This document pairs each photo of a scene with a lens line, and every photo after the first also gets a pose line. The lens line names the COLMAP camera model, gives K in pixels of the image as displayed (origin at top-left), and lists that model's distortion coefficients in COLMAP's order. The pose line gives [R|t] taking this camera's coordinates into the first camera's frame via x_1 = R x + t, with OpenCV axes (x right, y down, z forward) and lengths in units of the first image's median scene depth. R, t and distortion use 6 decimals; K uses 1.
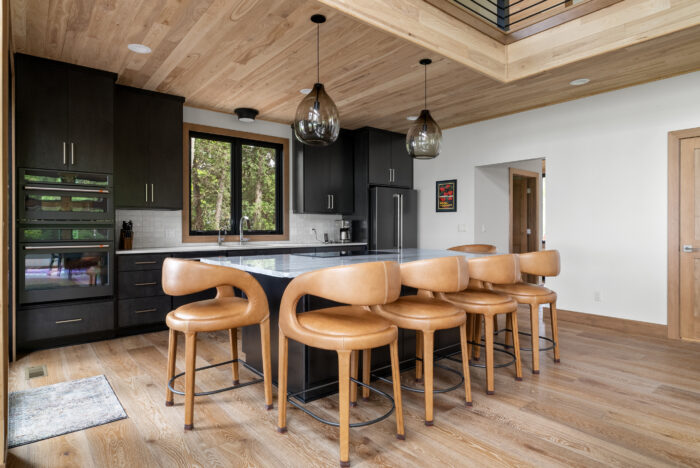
lens RADIAL K [[405.3, 0, 350.0], [0, 405.3, 234.0], [0, 0, 1]] dist [0.040727, -0.031965]
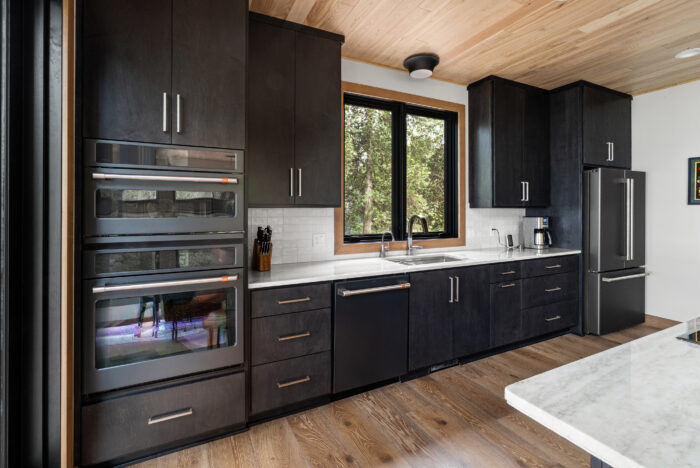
lens RADIAL K [[325.4, 0, 351.2], [0, 325.4, 215.6], [0, 0, 1]] dist [-0.002222, -0.000143]
pose [[0.977934, 0.002699, -0.208897, -0.269100], [-0.002499, 0.999996, 0.001225, -0.044779], [0.208900, -0.000676, 0.977937, 0.467925]]
